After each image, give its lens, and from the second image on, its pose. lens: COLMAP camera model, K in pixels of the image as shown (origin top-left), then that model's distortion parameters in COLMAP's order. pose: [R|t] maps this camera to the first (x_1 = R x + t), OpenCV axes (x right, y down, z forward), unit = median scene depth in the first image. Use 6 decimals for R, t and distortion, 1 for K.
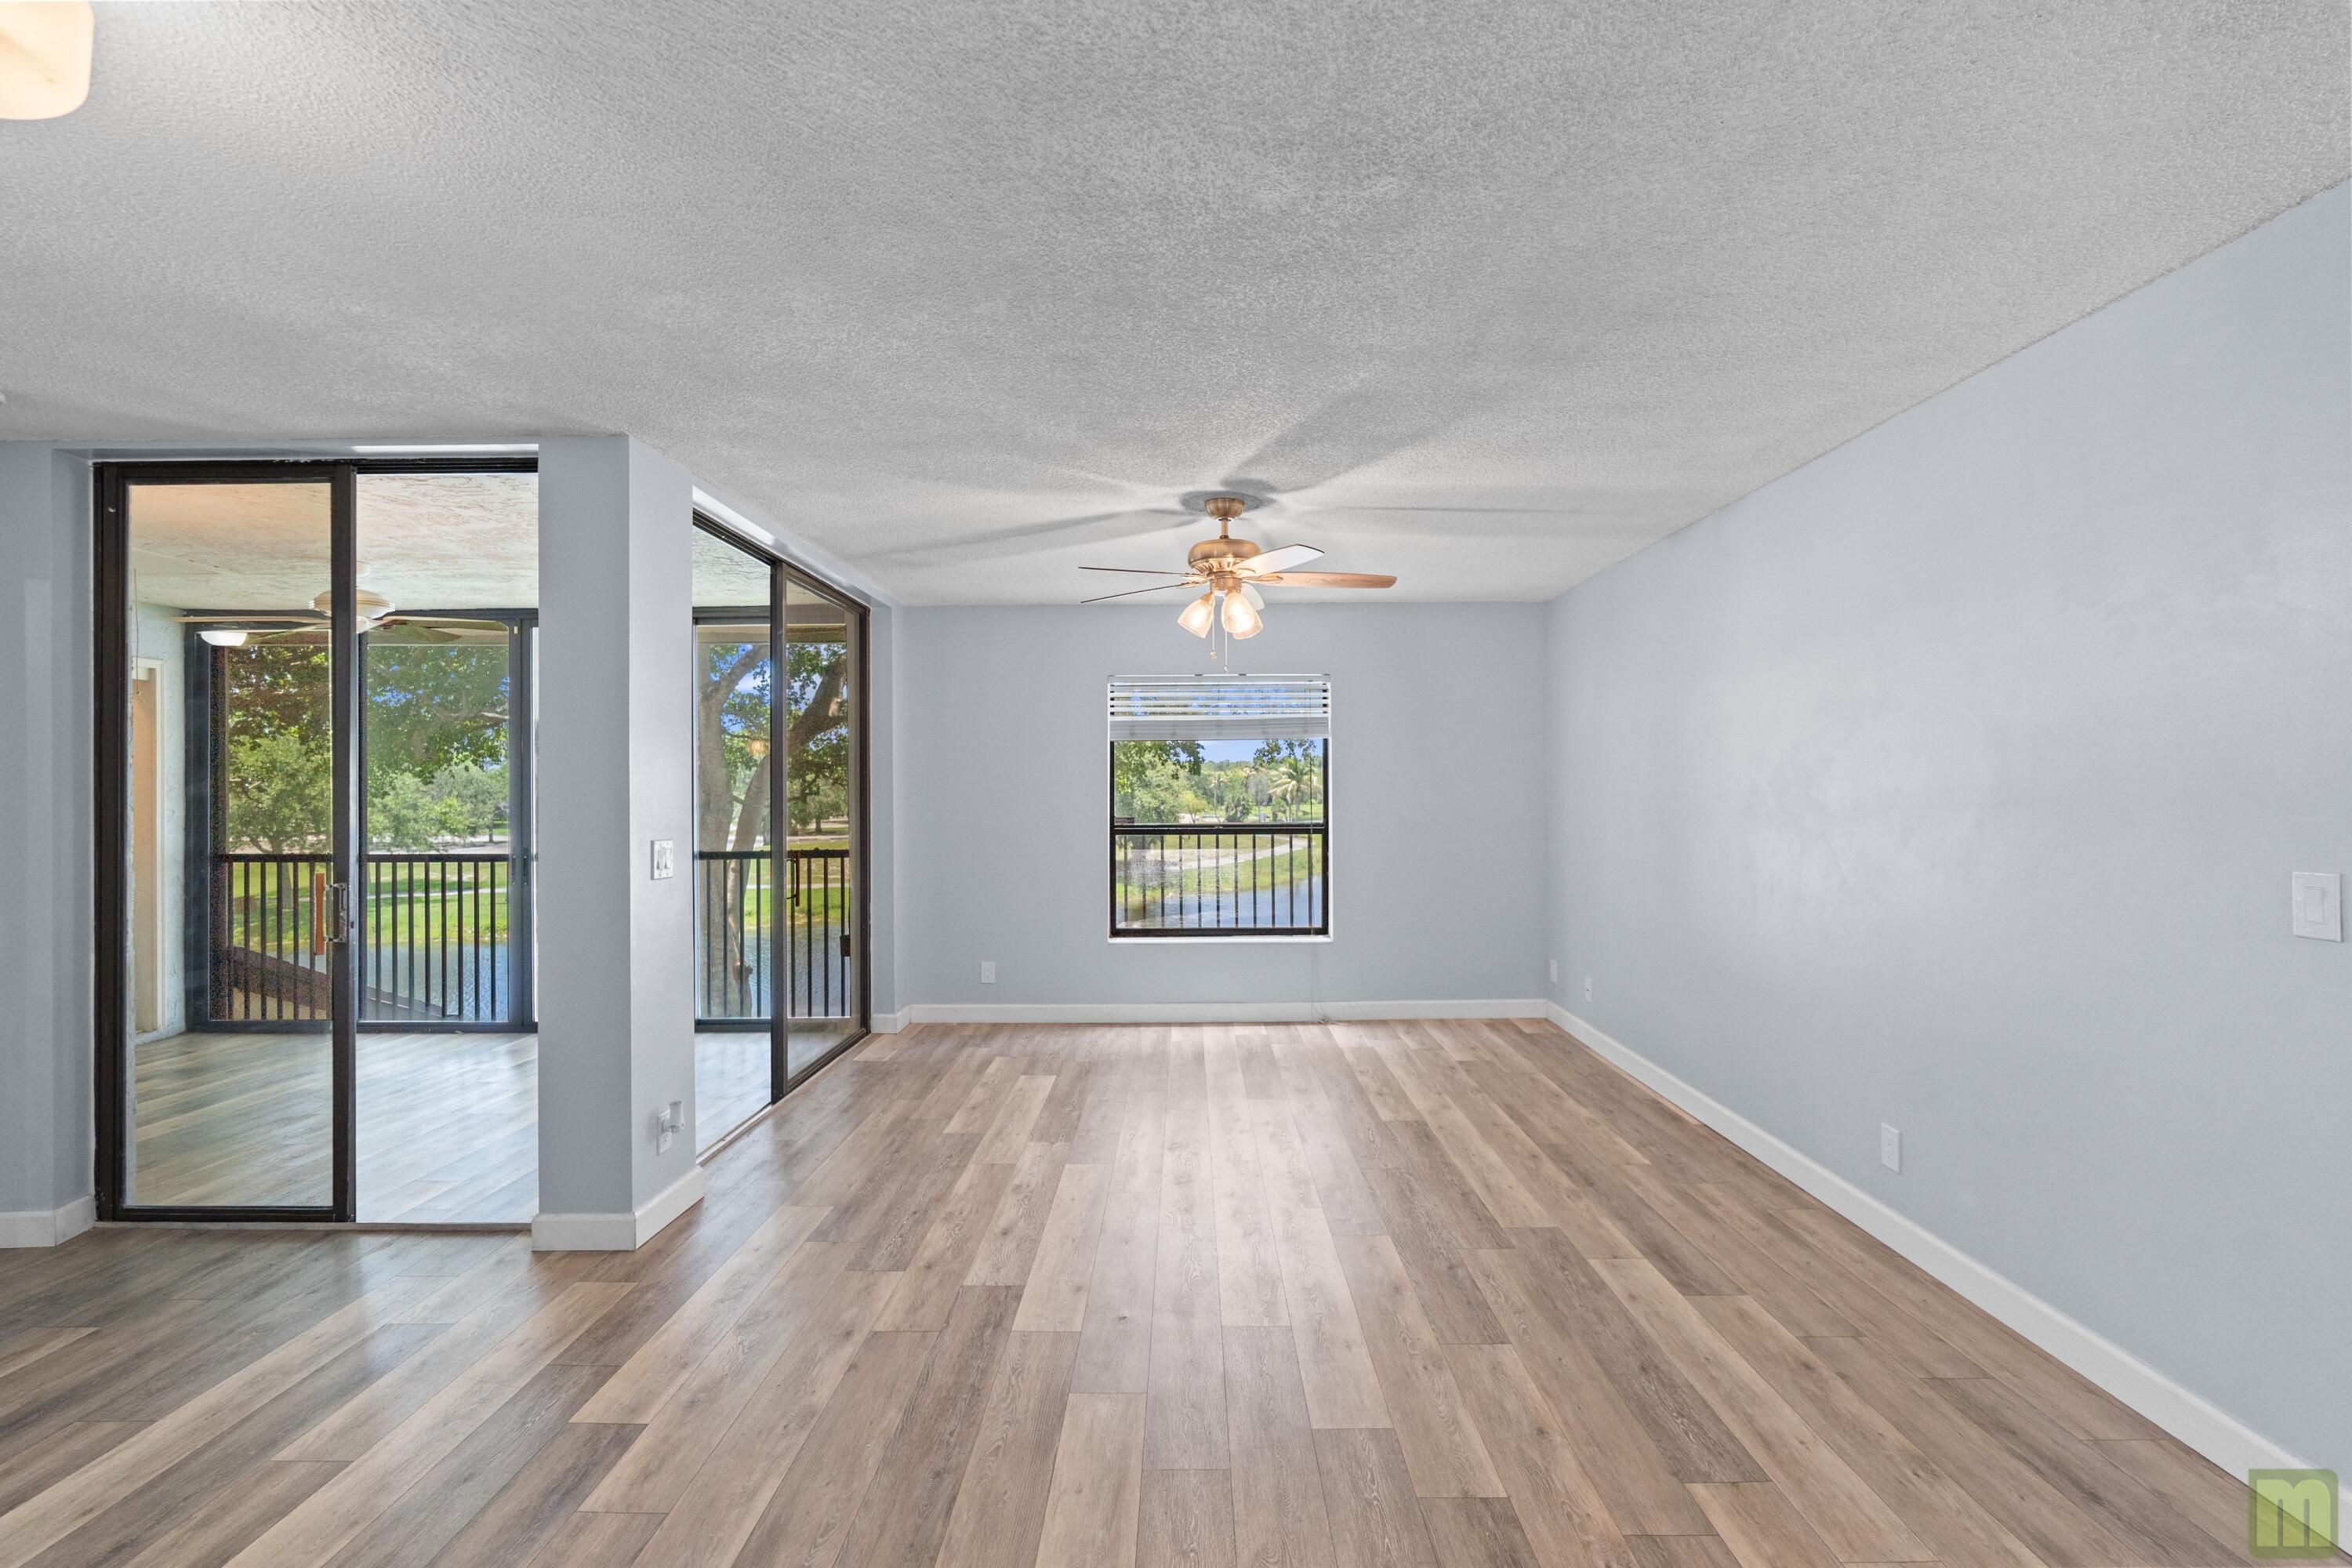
lens RADIAL K [[1061.6, 0, 1176.0], [0, 1061.6, 784.0], [0, 0, 1]] dist [-0.004075, 0.000783]
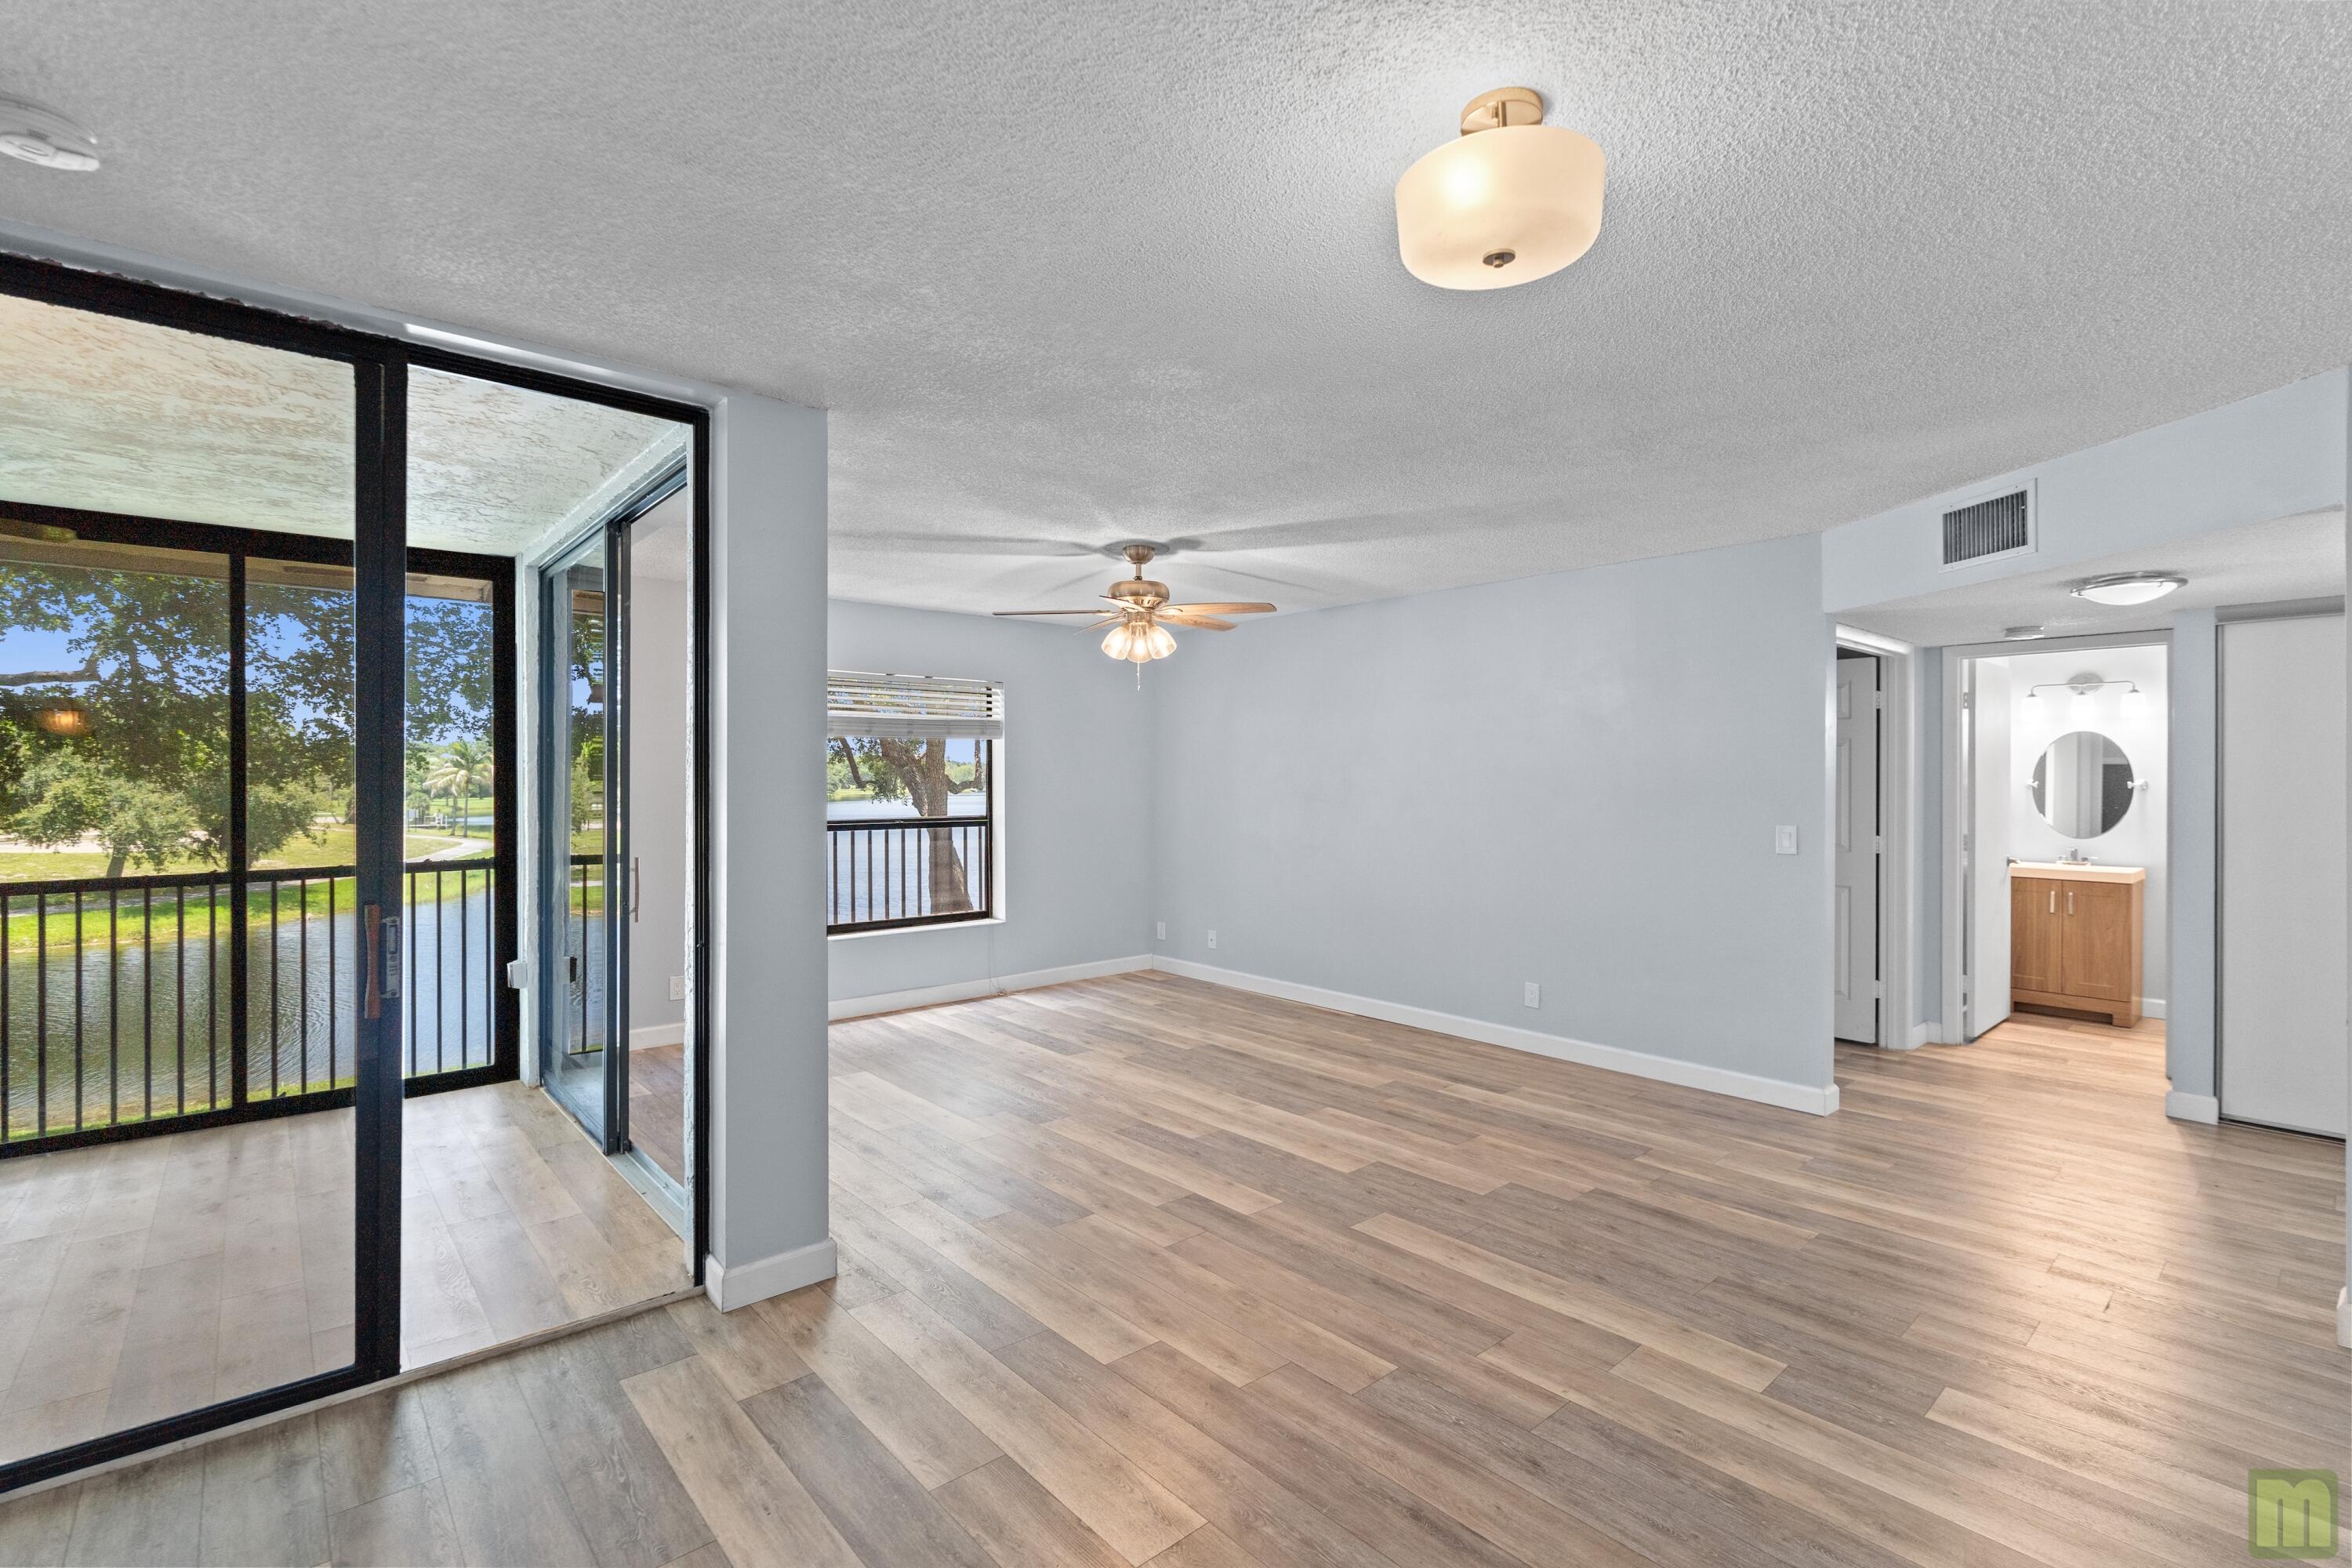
lens RADIAL K [[1061.6, 0, 1176.0], [0, 1061.6, 784.0], [0, 0, 1]] dist [-0.004075, 0.000783]
pose [[0.746108, 0.002172, 0.665822, -0.827399], [-0.007054, 0.999964, 0.004643, -0.005969], [-0.665788, -0.008161, 0.746096, 0.085551]]
